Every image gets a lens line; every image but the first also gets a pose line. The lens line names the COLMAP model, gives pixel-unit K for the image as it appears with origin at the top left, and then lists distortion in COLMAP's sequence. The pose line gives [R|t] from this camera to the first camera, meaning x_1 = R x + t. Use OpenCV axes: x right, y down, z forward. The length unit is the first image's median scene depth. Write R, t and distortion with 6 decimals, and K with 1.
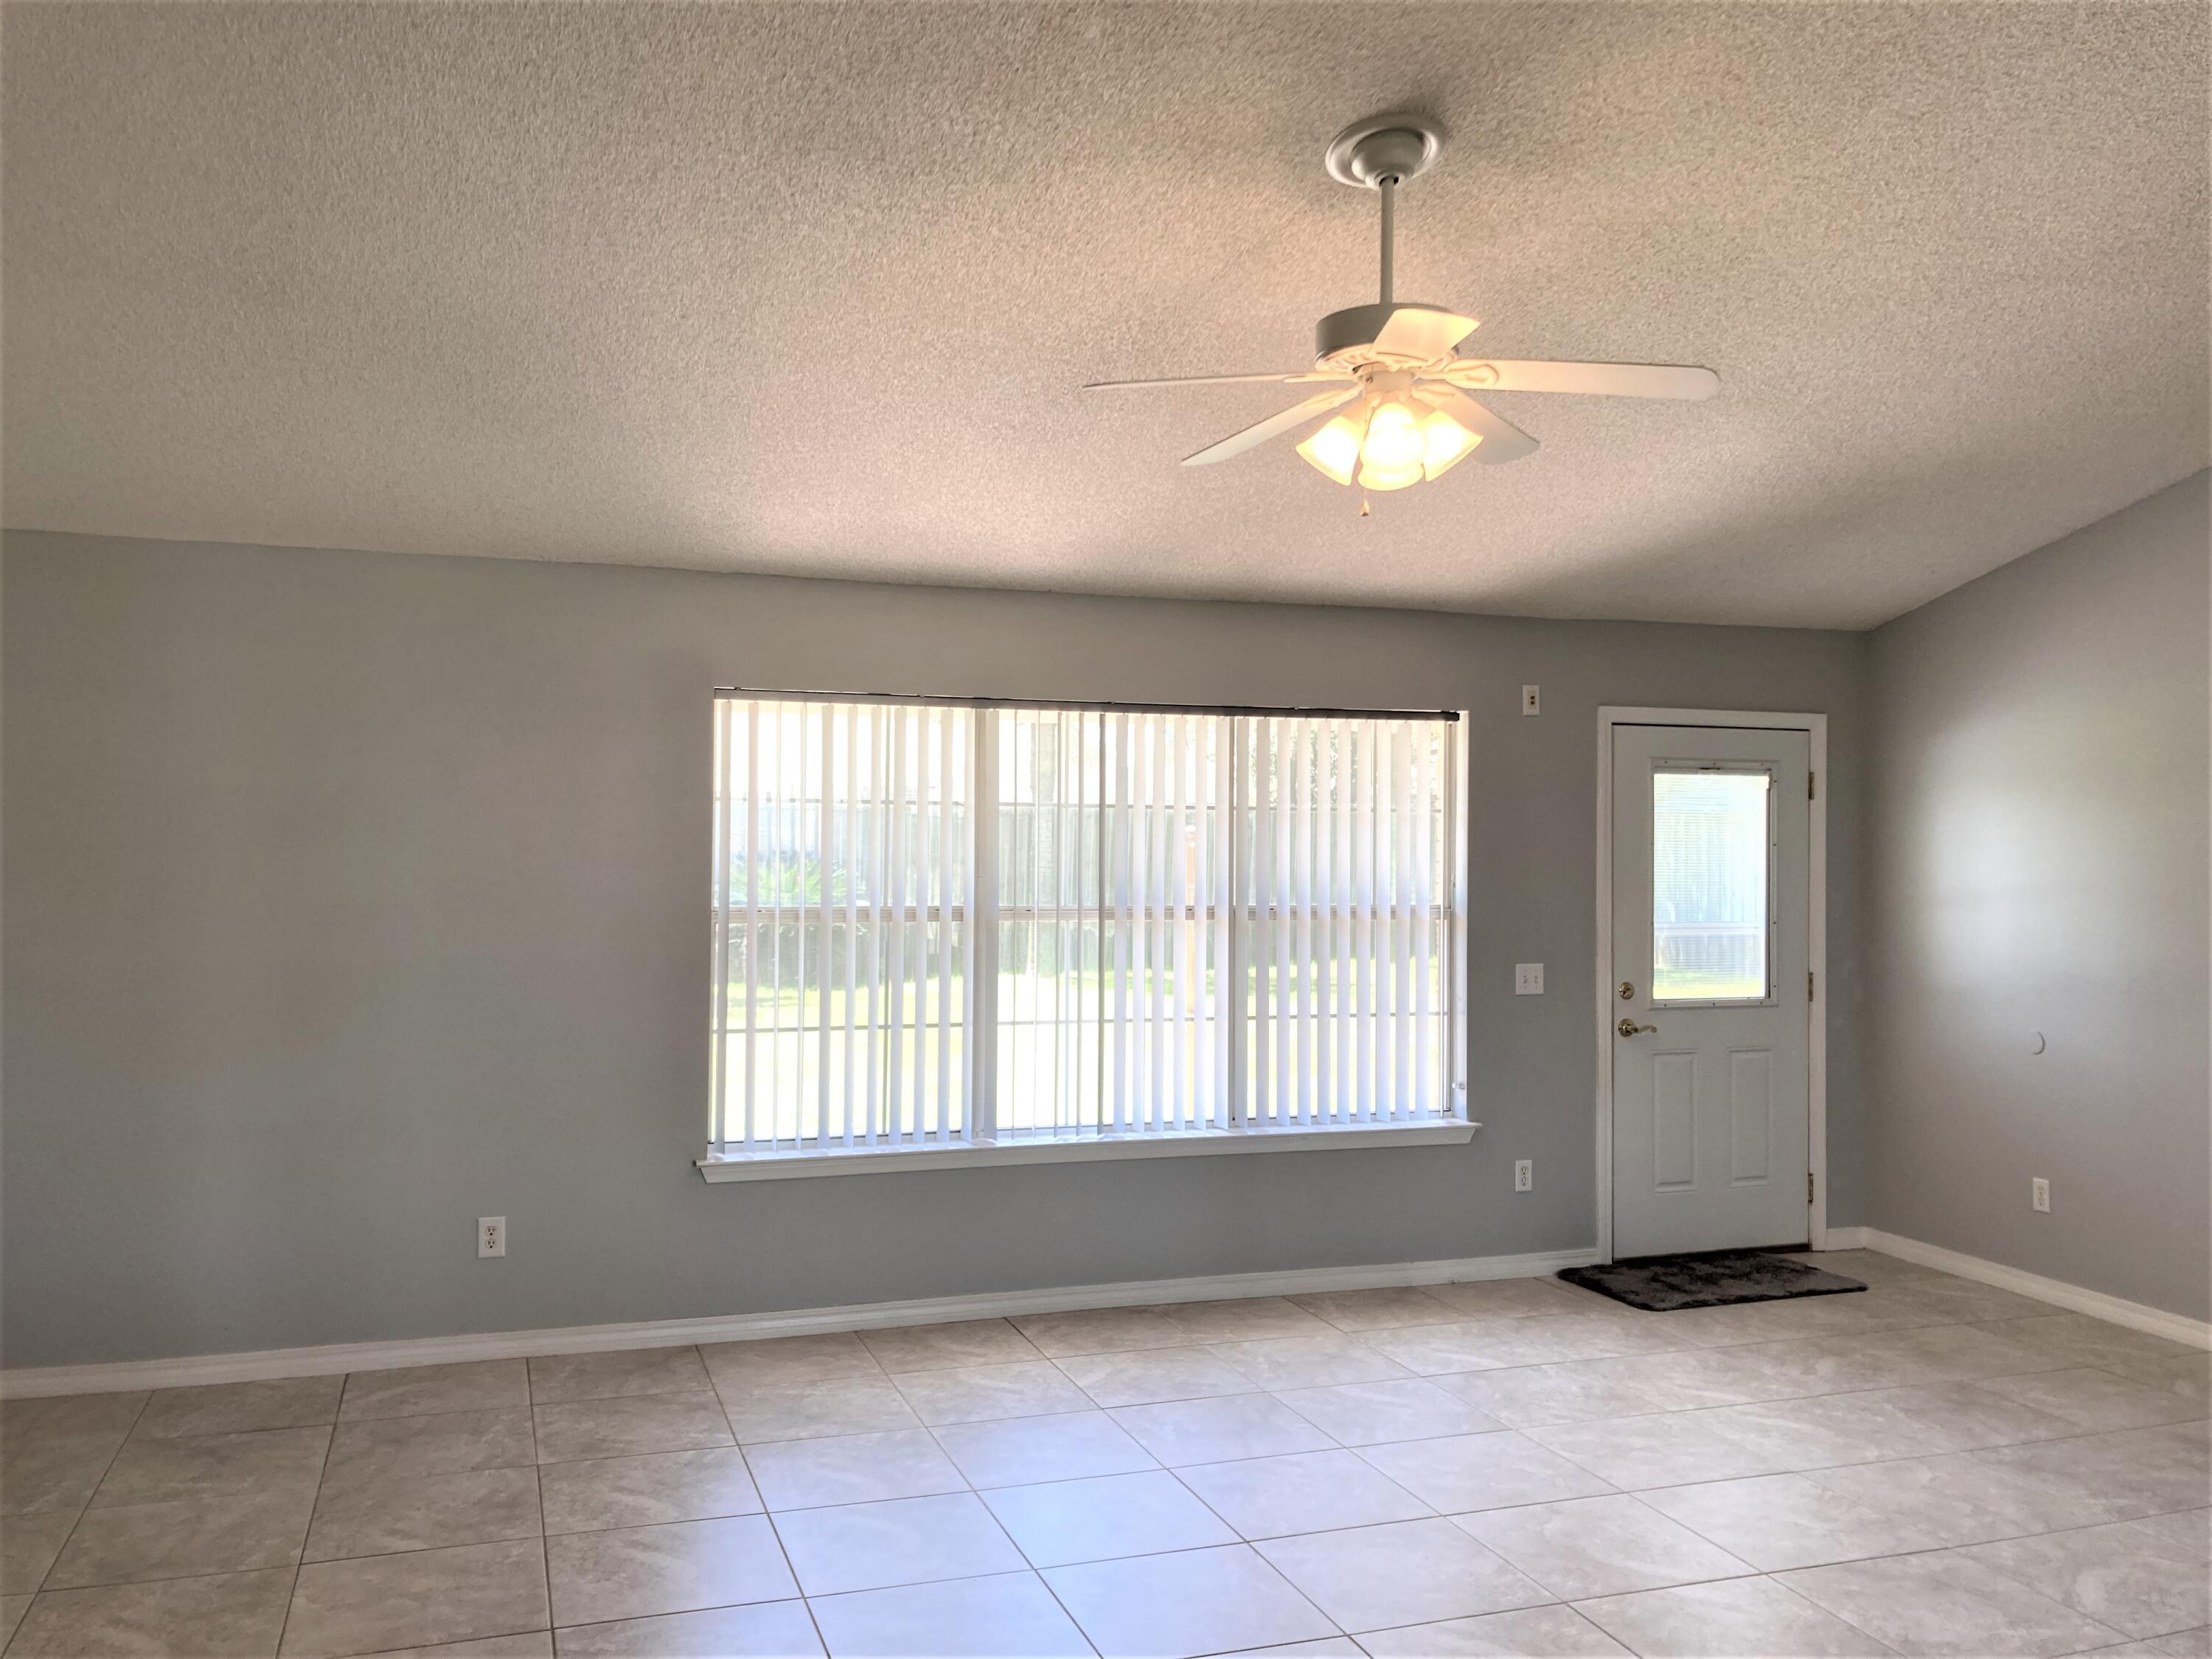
lens RADIAL K [[1803.5, 0, 1067.9], [0, 1803.5, 829.6], [0, 0, 1]] dist [0.085311, -0.241856]
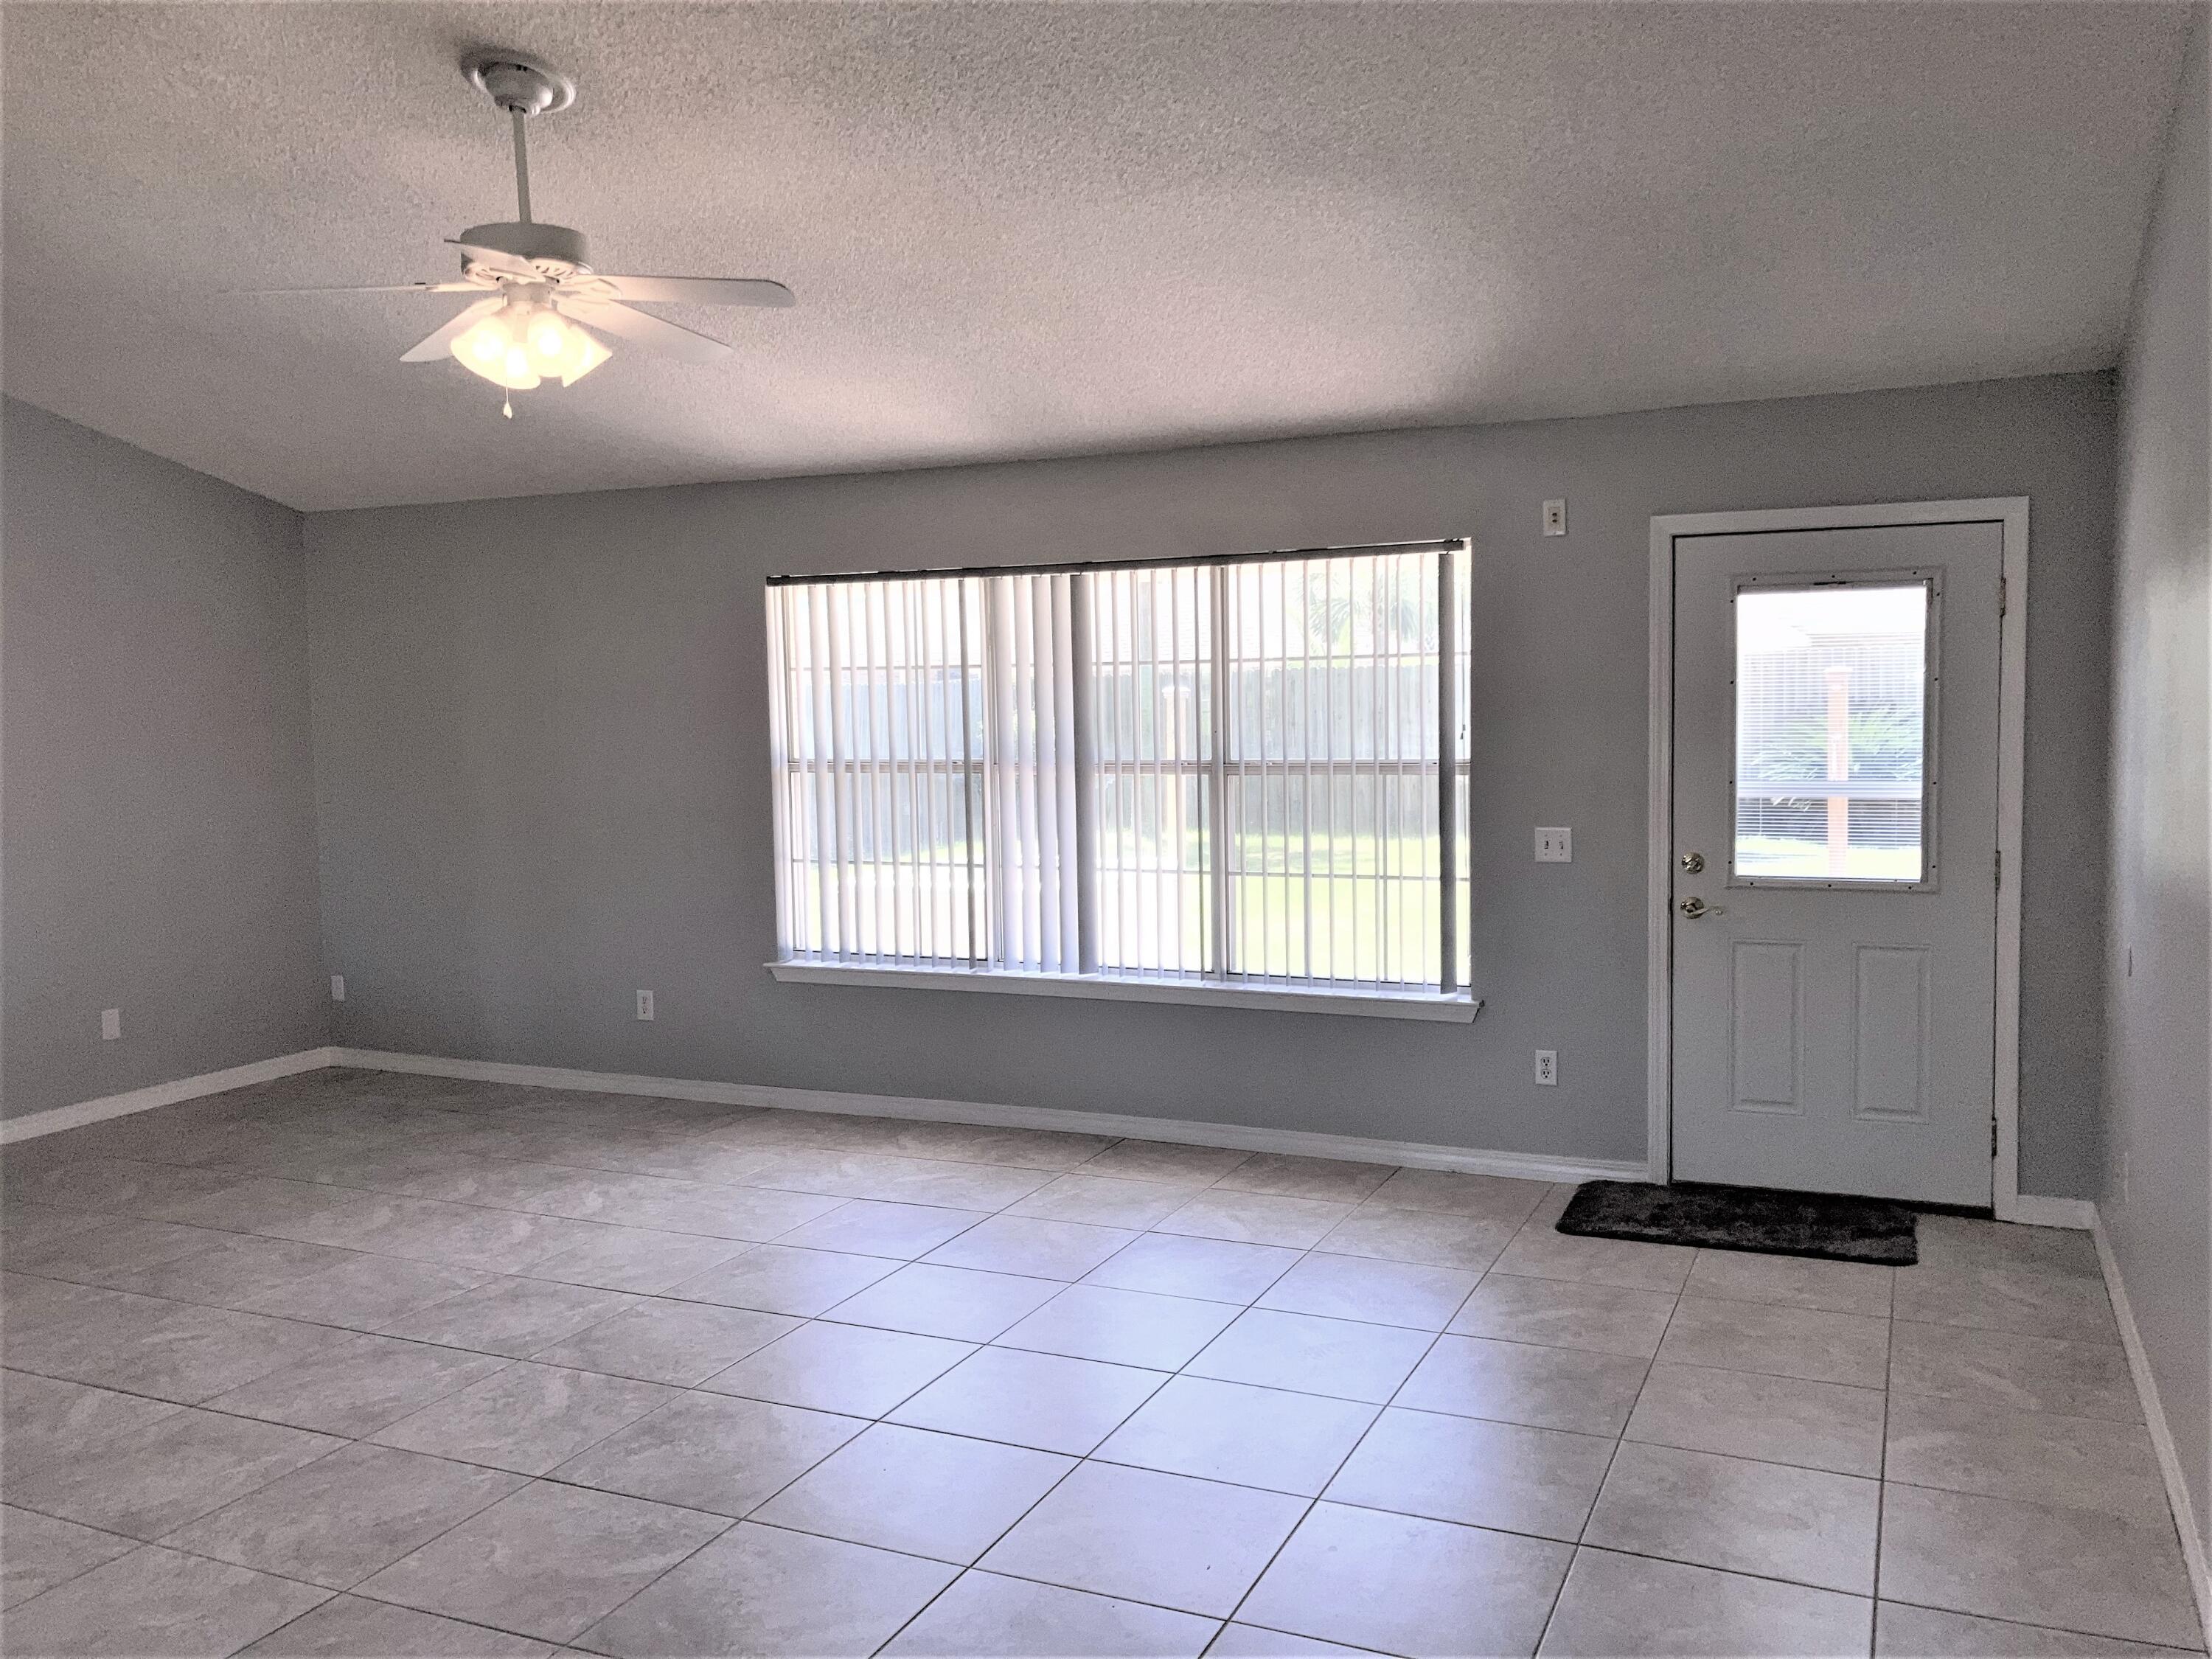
lens RADIAL K [[1790.7, 0, 1100.7], [0, 1790.7, 844.3], [0, 0, 1]] dist [0.071084, -0.150303]
pose [[0.729450, 0.035573, -0.683108, 0.694833], [0.027158, 0.996353, 0.080885, 0.007052], [0.683494, -0.077554, 0.725824, 0.232238]]
